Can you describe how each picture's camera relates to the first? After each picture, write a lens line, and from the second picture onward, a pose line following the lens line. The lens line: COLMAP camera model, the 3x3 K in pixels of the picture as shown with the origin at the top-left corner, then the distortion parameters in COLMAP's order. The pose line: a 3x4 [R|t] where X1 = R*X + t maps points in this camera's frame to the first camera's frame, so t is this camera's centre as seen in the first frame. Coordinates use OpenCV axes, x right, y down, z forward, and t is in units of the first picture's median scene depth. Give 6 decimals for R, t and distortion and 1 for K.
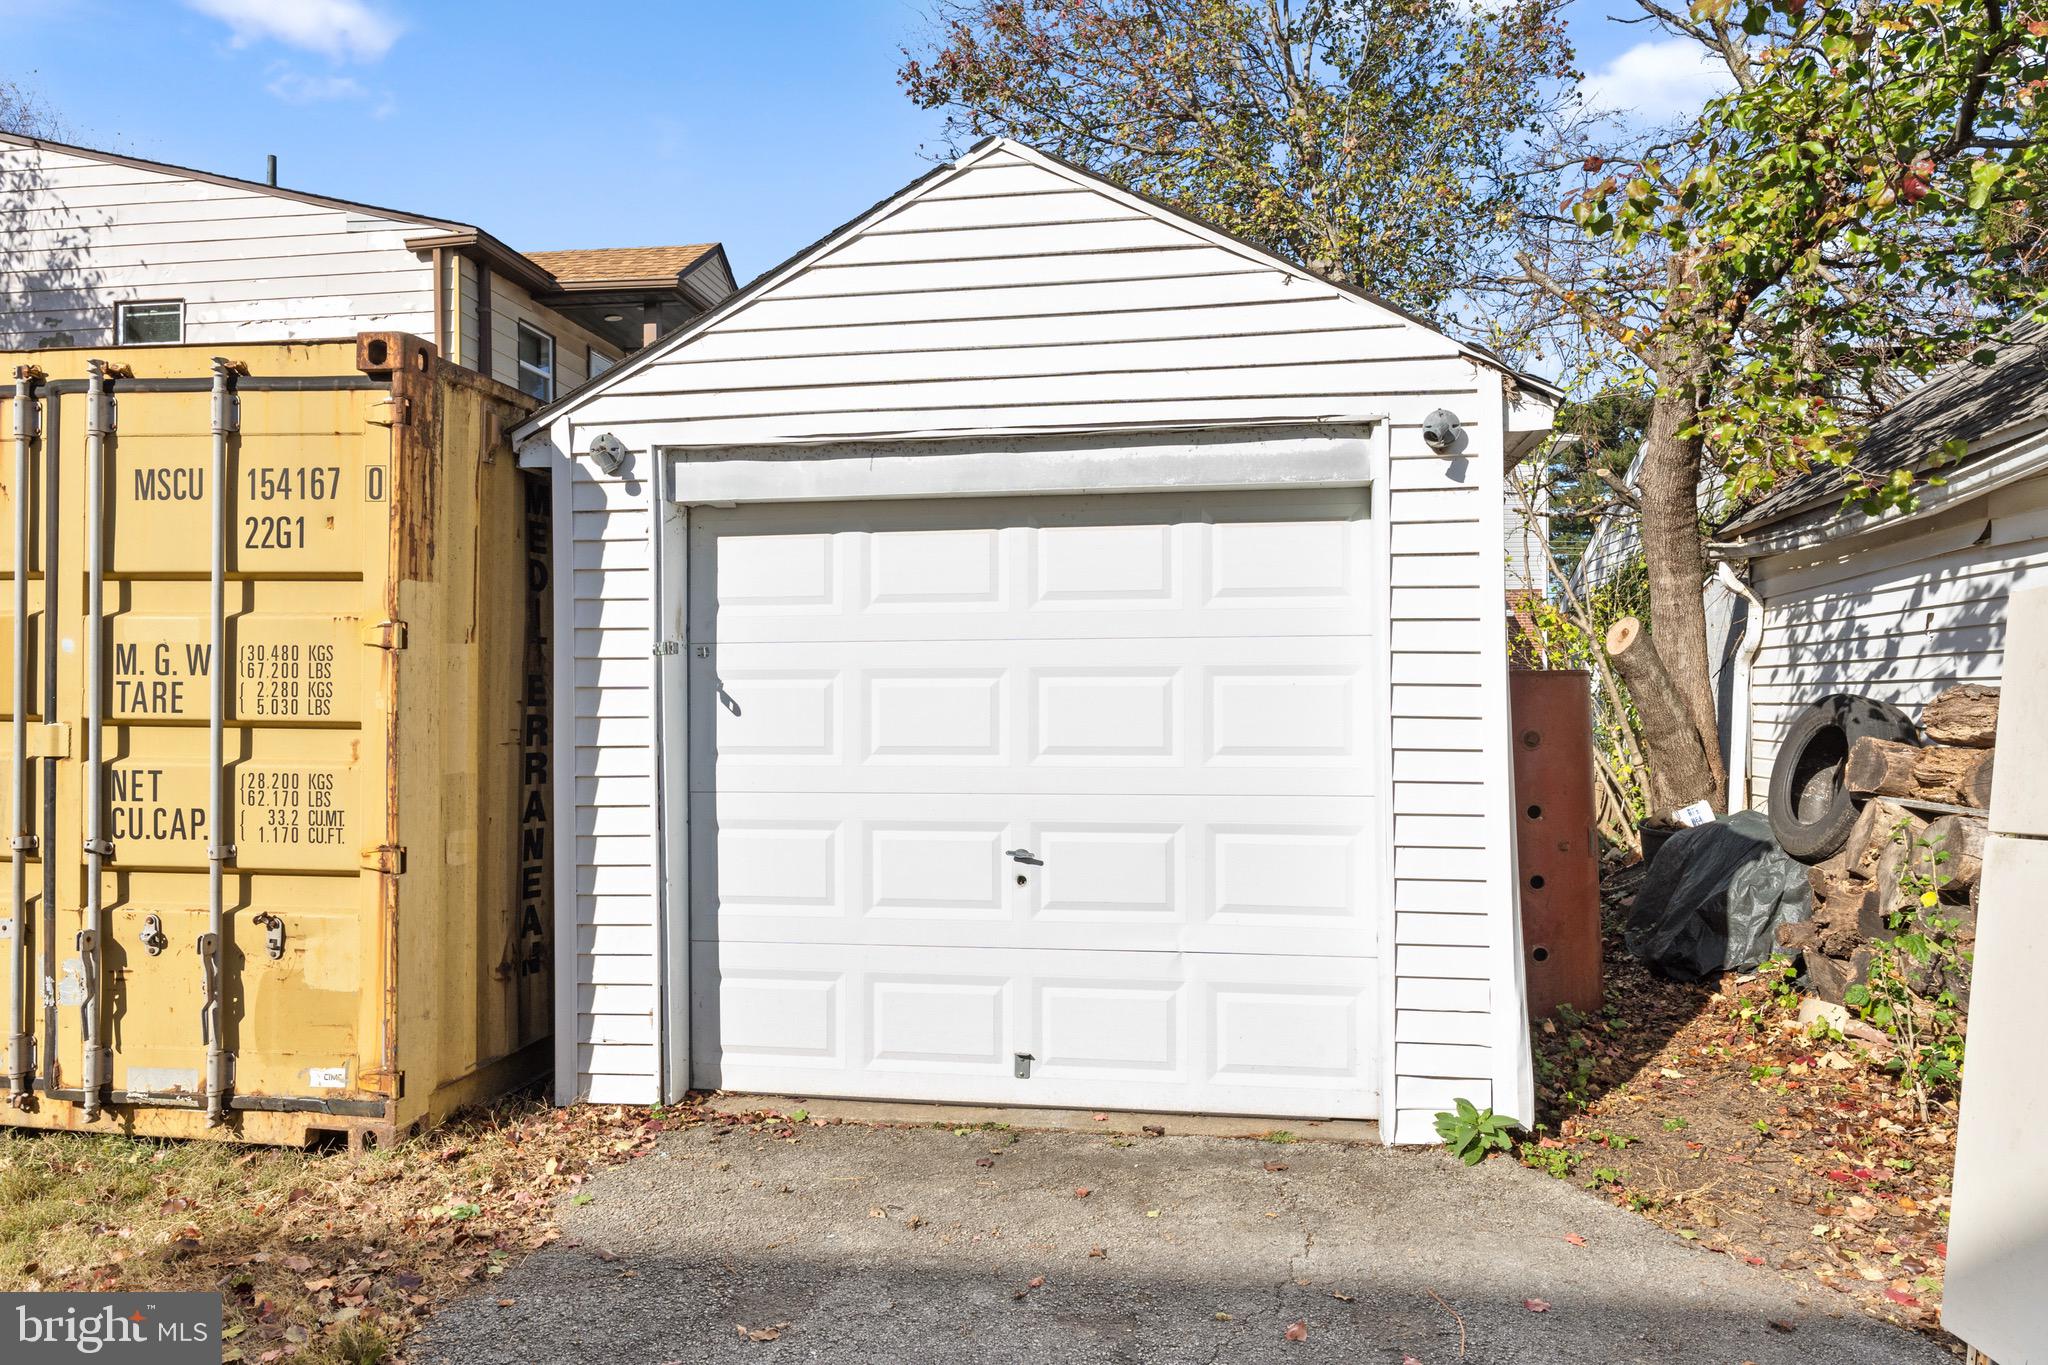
lens RADIAL K [[1347.0, 0, 1018.7], [0, 1347.0, 684.4], [0, 0, 1]] dist [-0.000735, -0.000060]
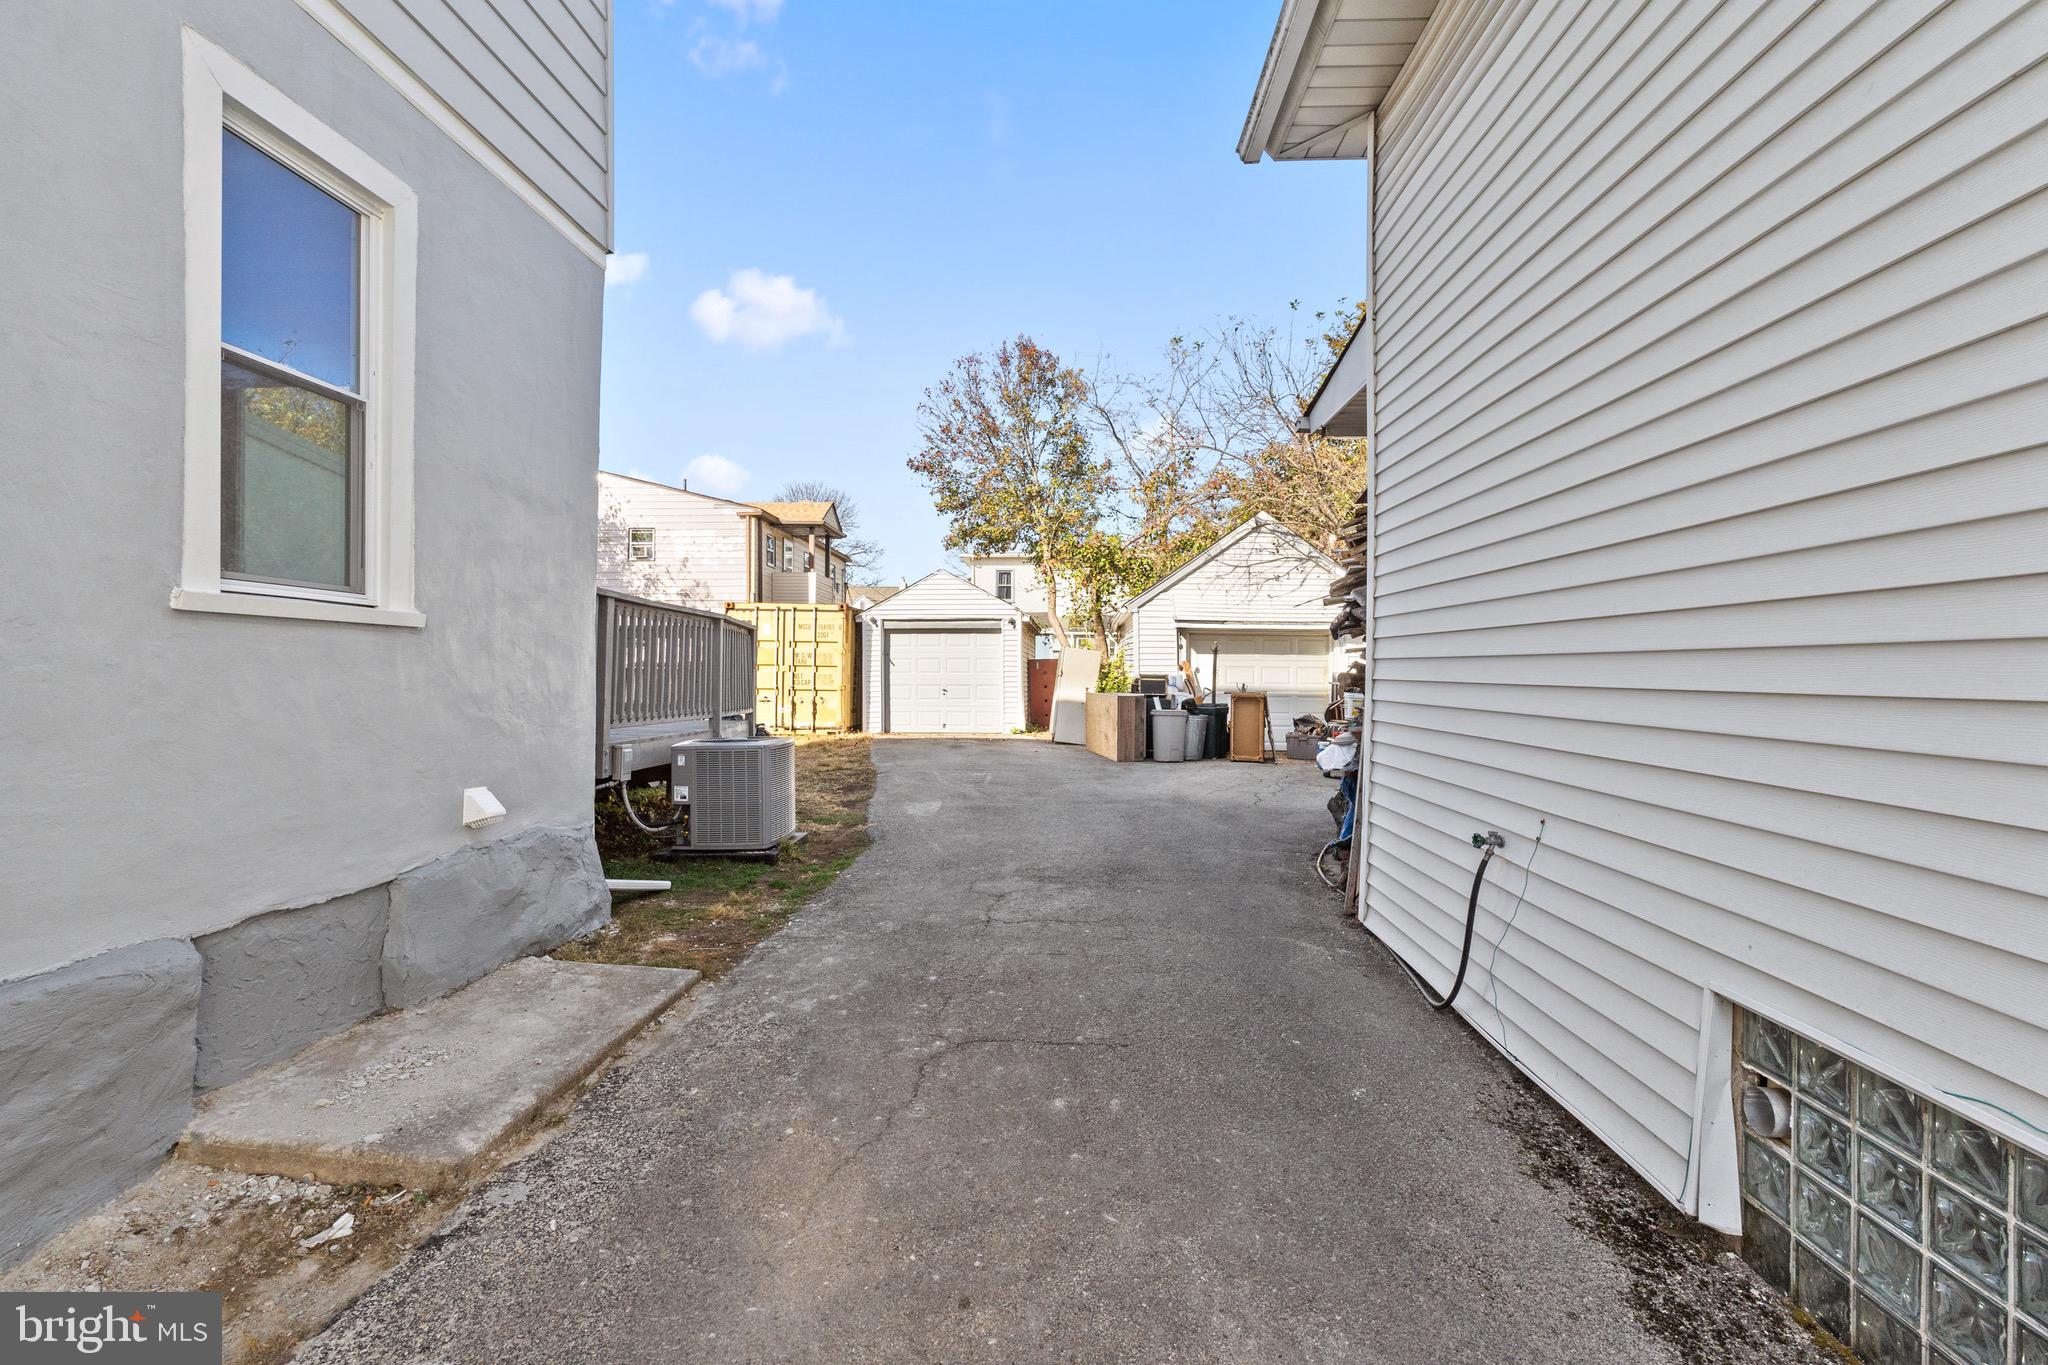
lens RADIAL K [[922.0, 0, 1023.6], [0, 922.0, 679.9], [0, 0, 1]] dist [-0.004594, 0.003317]
pose [[0.996287, 0.004384, 0.085987, 0.001115], [-0.005272, 0.999935, 0.010110, 0.040652], [-0.085937, -0.010526, 0.996245, -2.990897]]
